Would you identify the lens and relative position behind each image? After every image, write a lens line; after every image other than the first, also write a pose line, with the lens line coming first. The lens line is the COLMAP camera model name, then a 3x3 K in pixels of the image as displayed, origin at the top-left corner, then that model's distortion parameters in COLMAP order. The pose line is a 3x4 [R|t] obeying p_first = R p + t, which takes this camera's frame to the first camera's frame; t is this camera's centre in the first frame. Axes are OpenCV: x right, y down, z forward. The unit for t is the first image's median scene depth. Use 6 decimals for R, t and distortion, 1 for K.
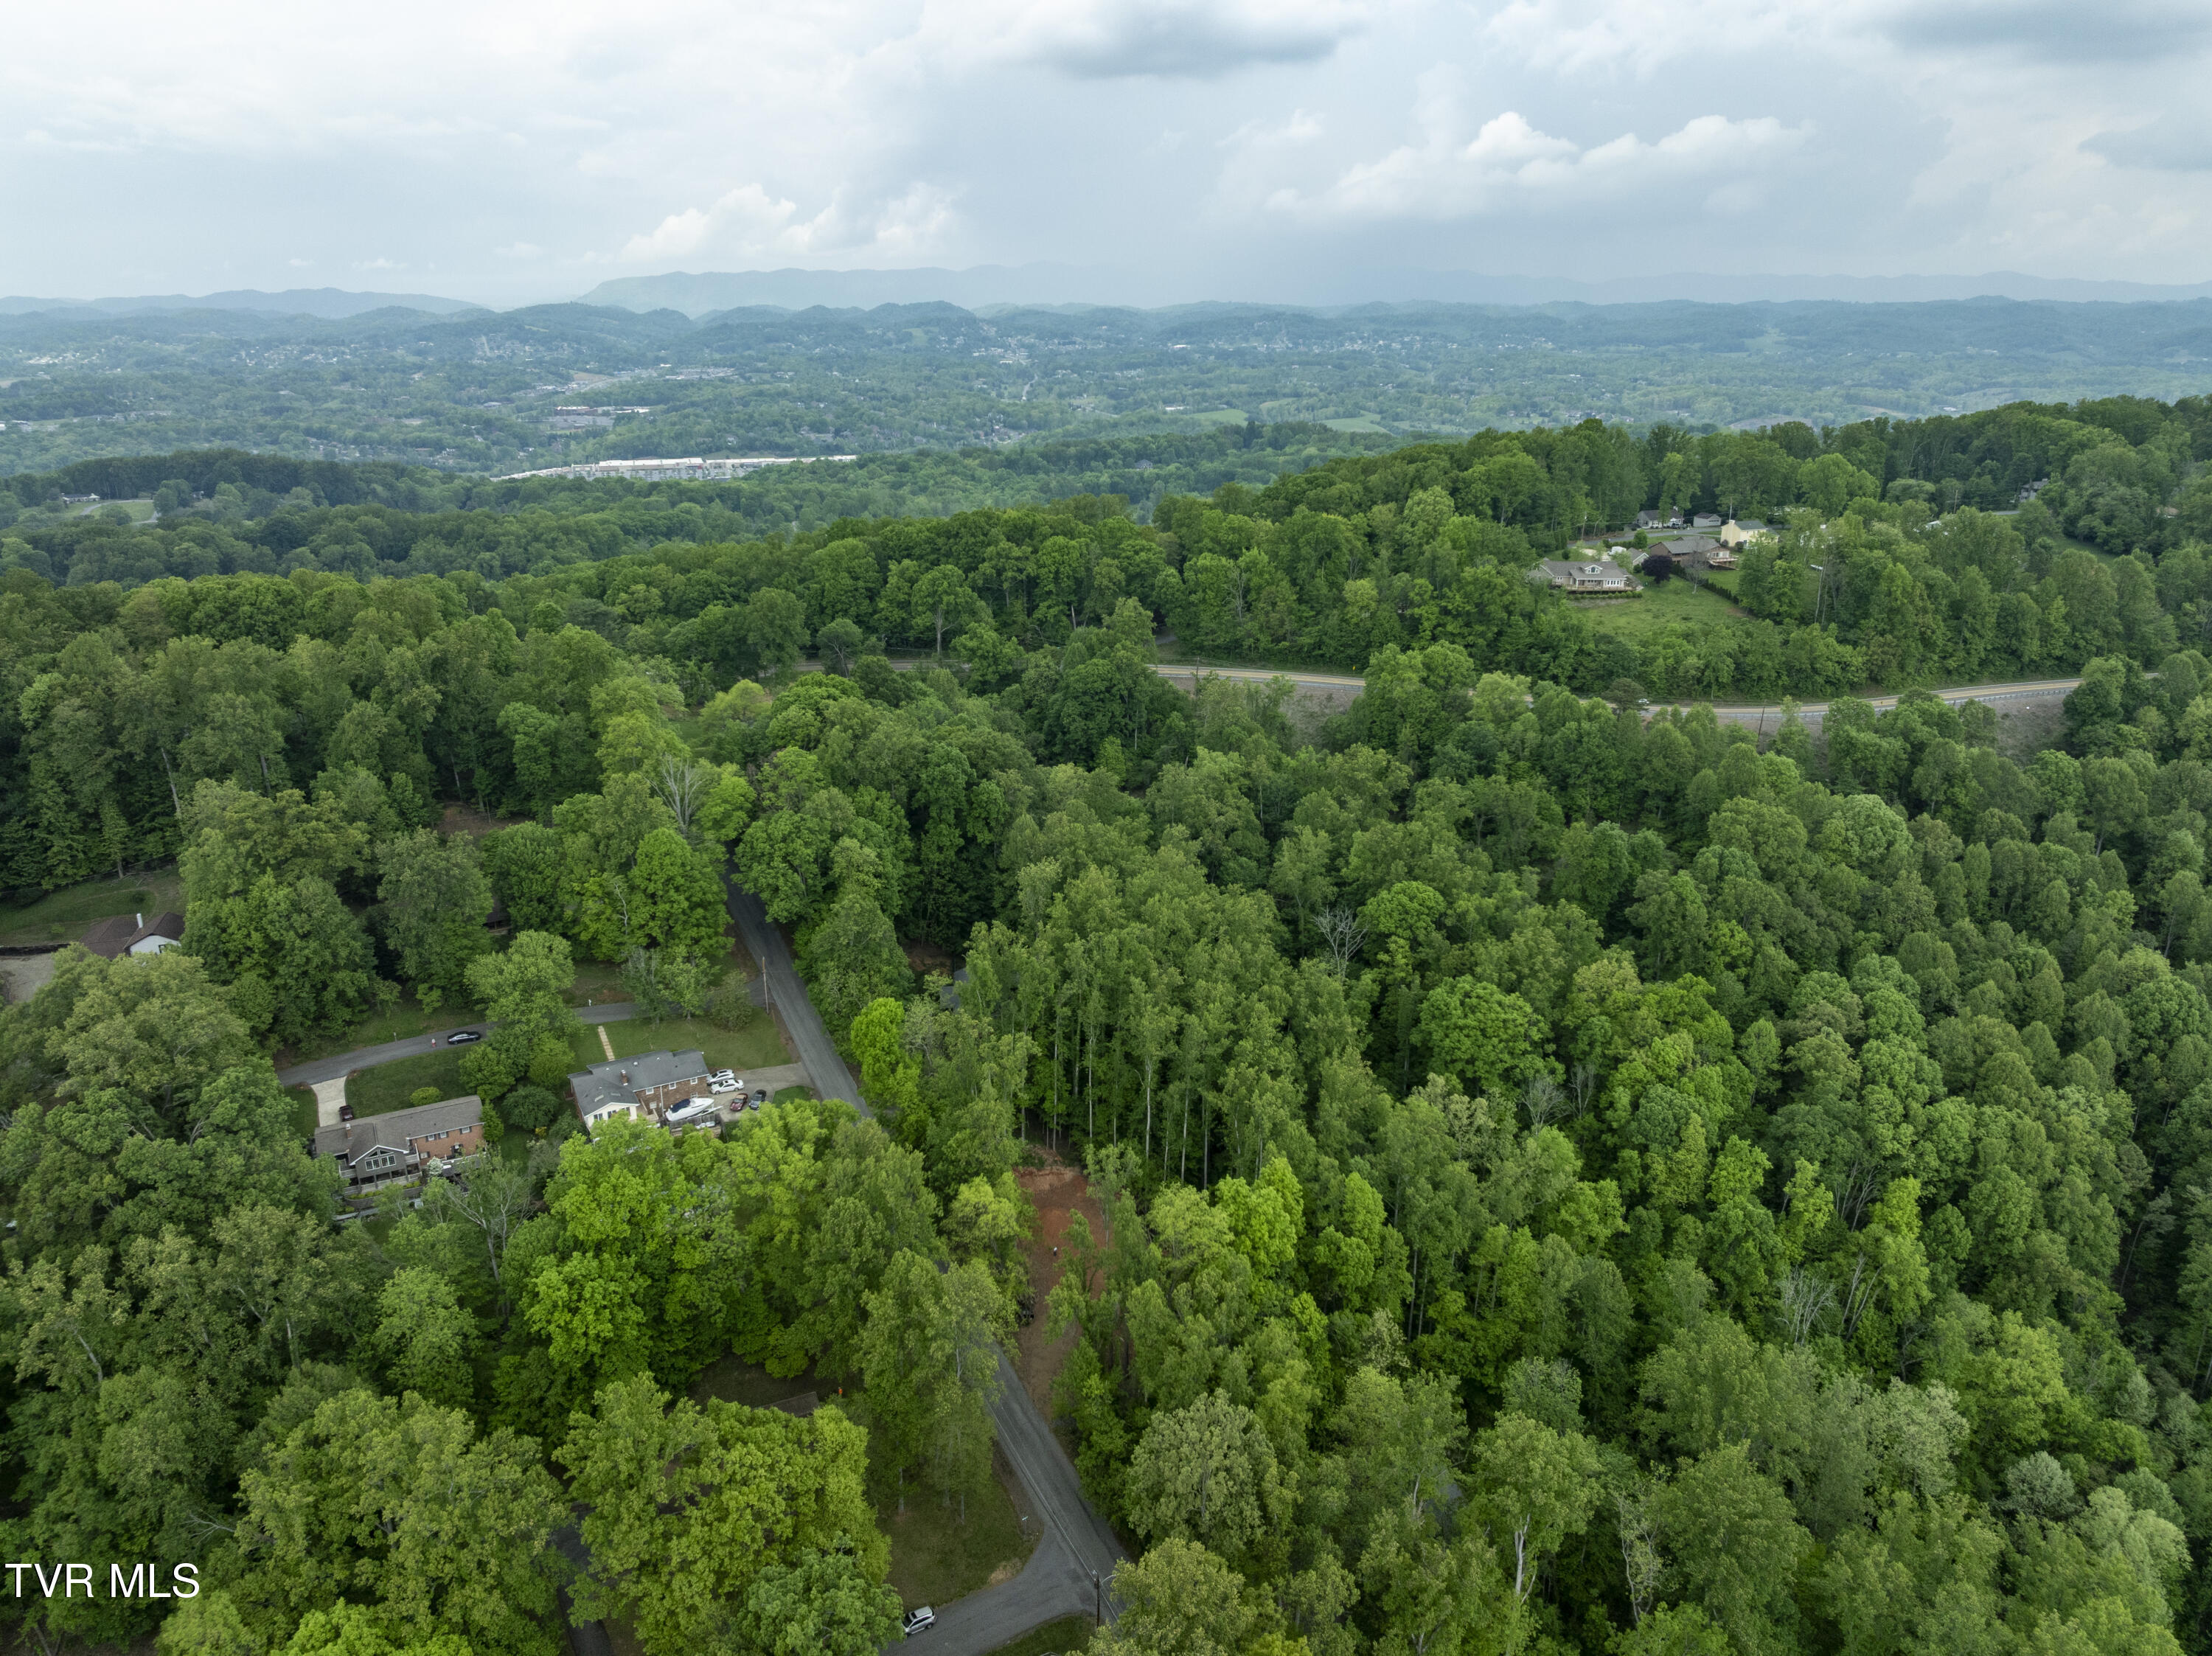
lens RADIAL K [[1560.3, 0, 1107.1], [0, 1560.3, 826.3], [0, 0, 1]] dist [-0.059501, 0.025967]
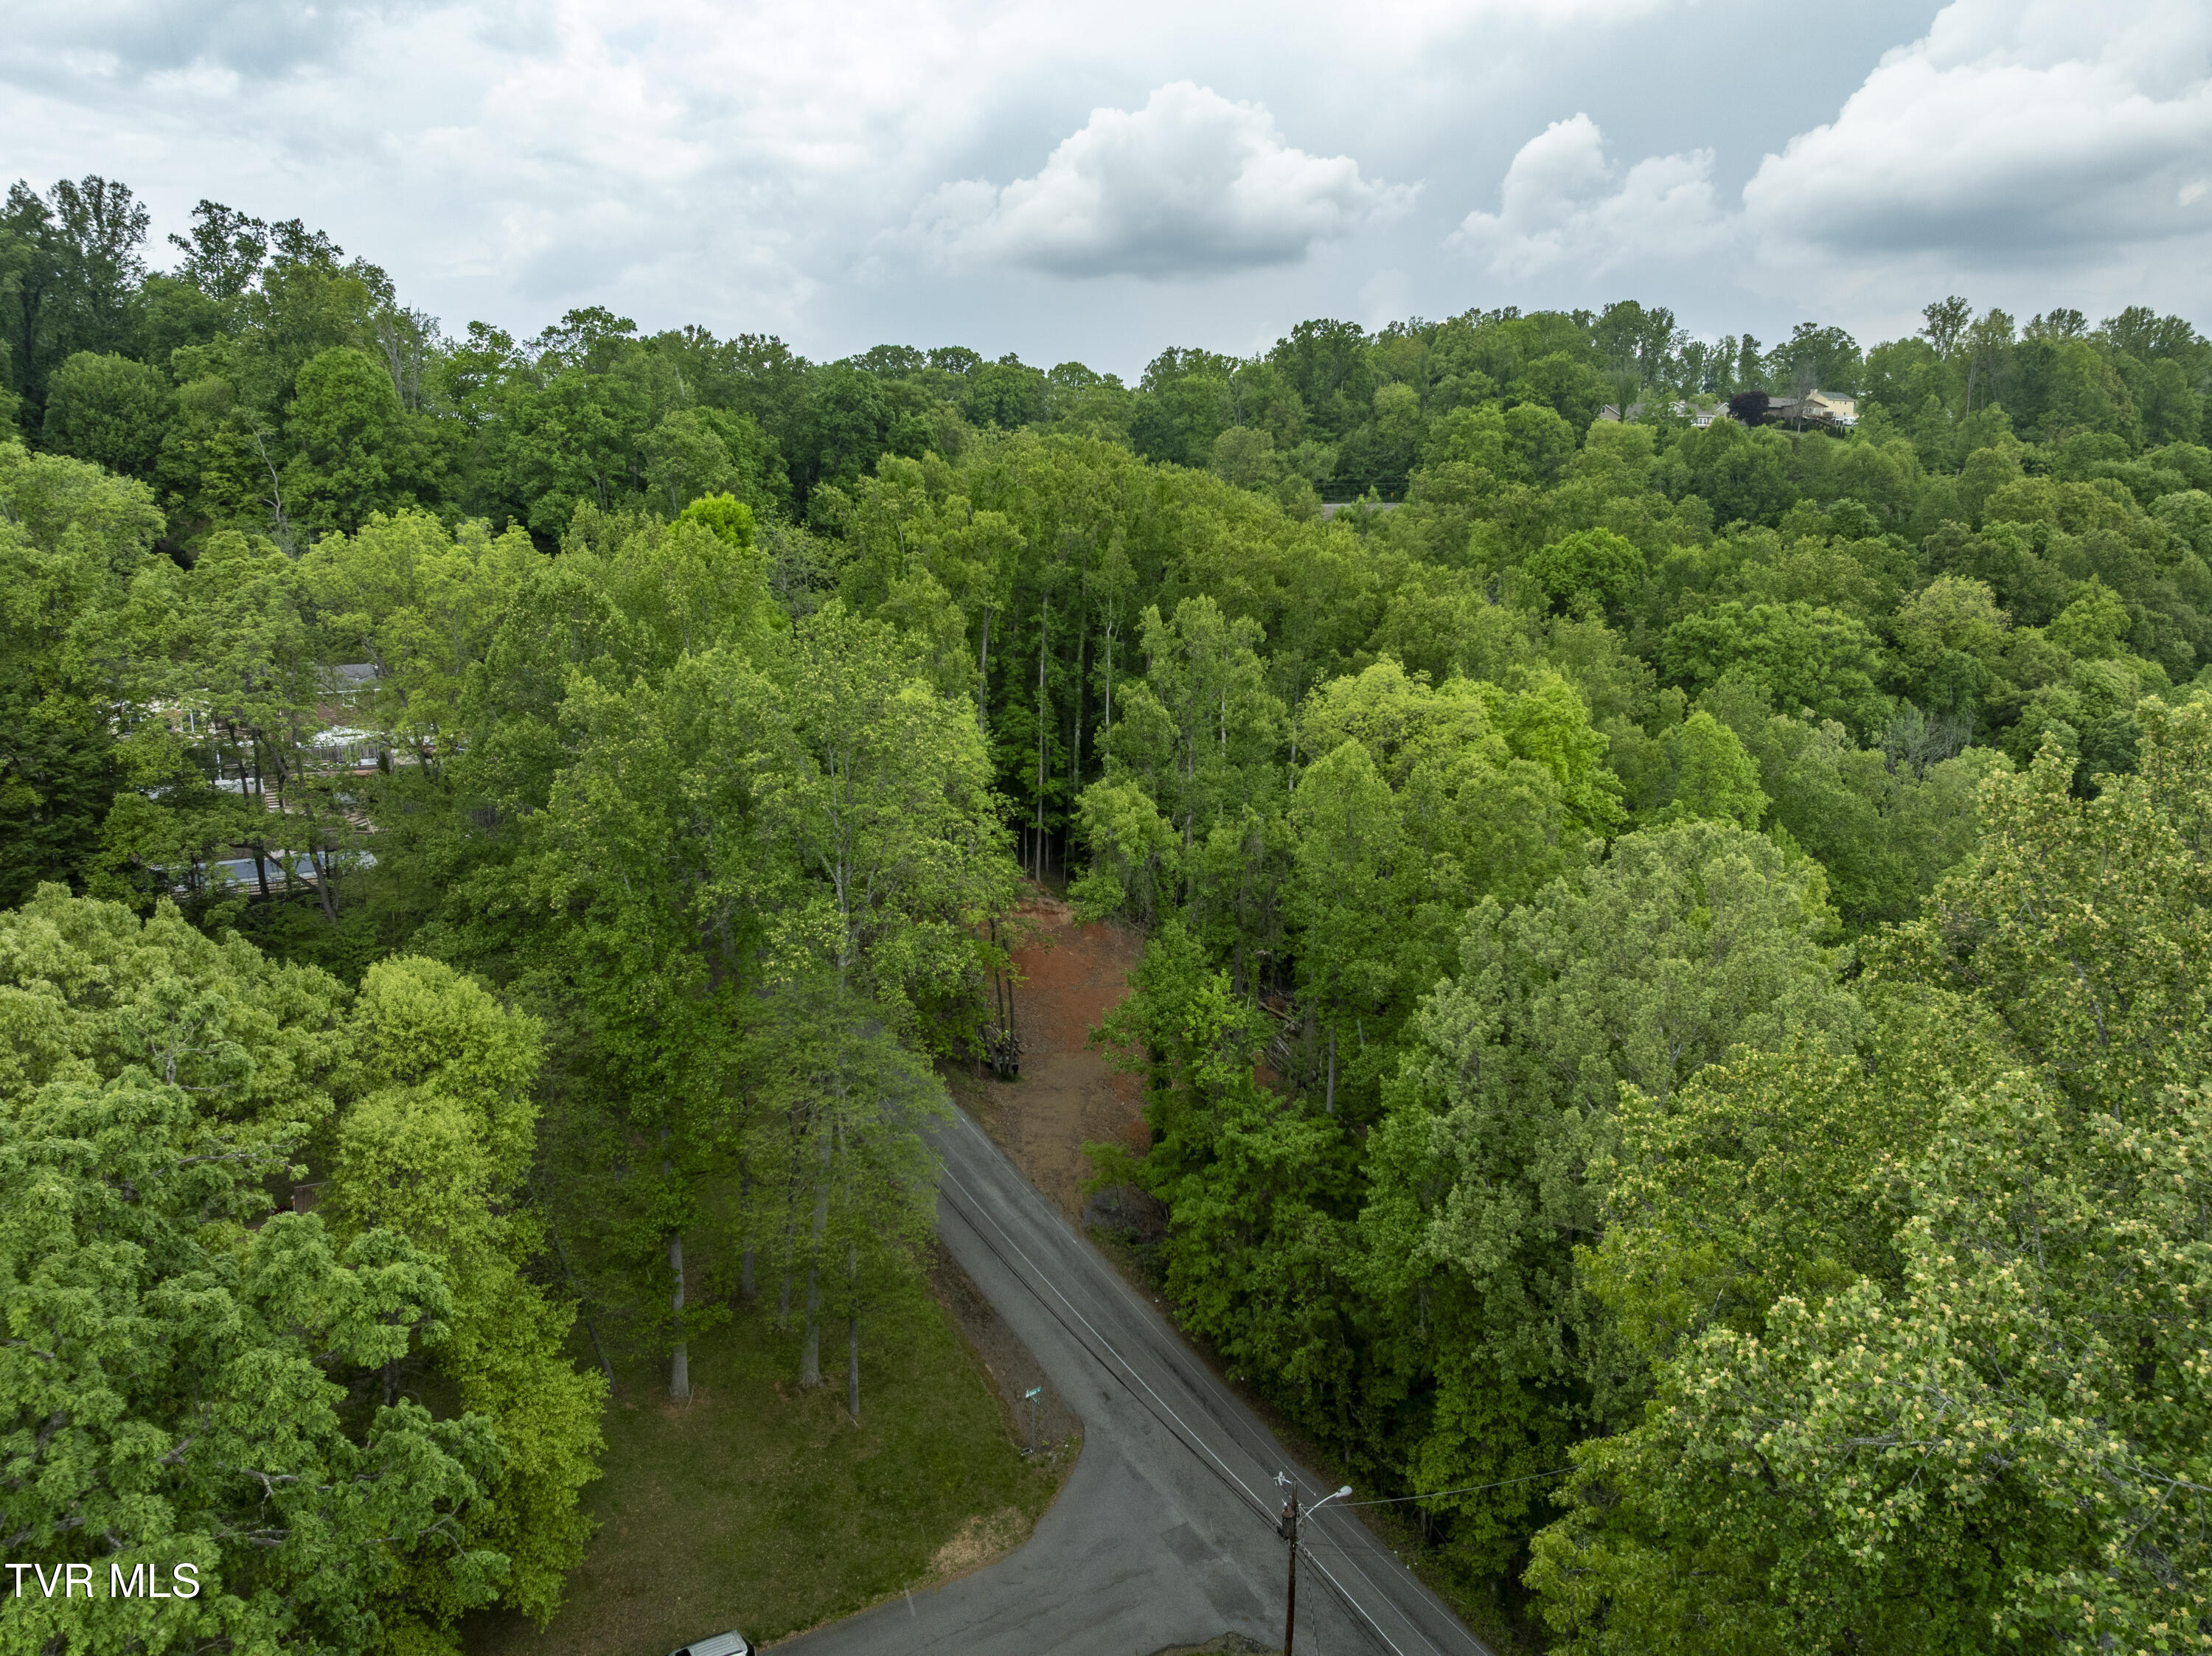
lens RADIAL K [[1560.3, 0, 1112.3], [0, 1560.3, 840.6], [0, 0, 1]] dist [-0.059501, 0.025967]
pose [[0.998391, -0.012836, 0.055227, -0.038862], [0.019610, 0.992097, -0.123932, 0.269344], [-0.053200, 0.124816, 0.990753, 0.464004]]
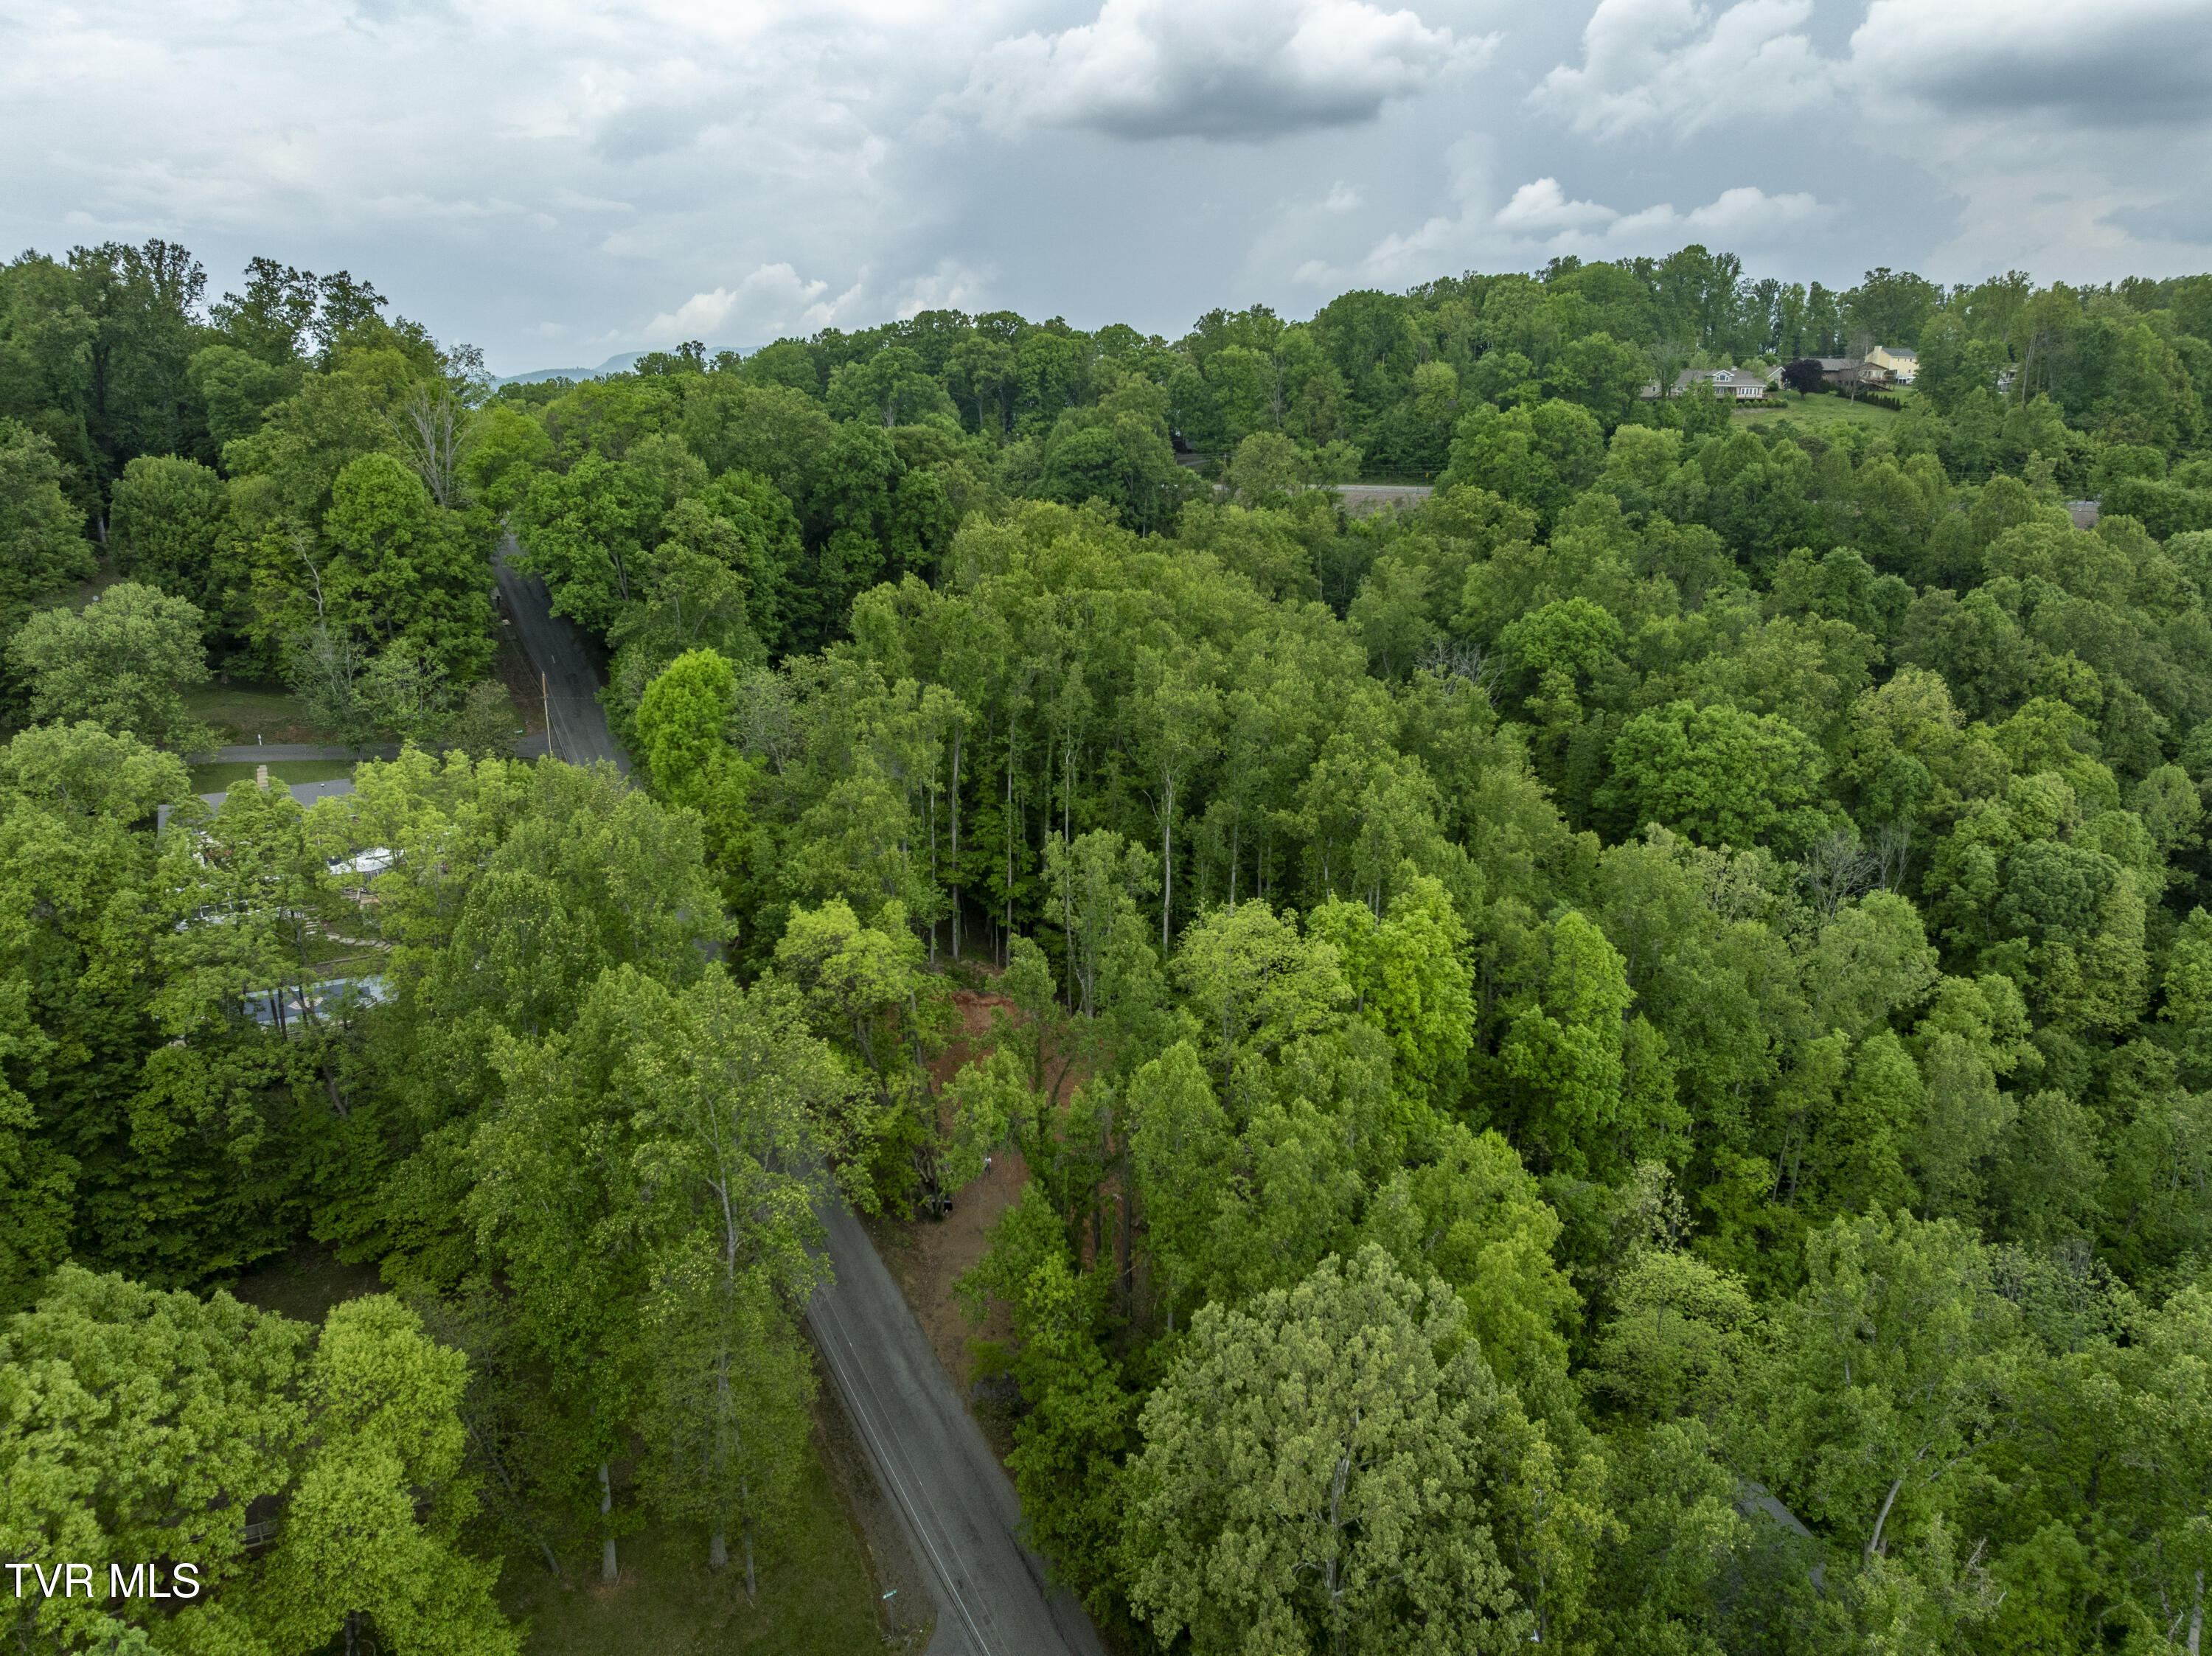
lens RADIAL K [[1560.3, 0, 1111.5], [0, 1560.3, 832.8], [0, 0, 1]] dist [-0.059501, 0.025967]
pose [[0.999998, 0.001575, -0.000786, 0.006152], [-0.001610, 0.998901, -0.046833, 0.188186], [0.000711, 0.046834, 0.998902, 0.412417]]
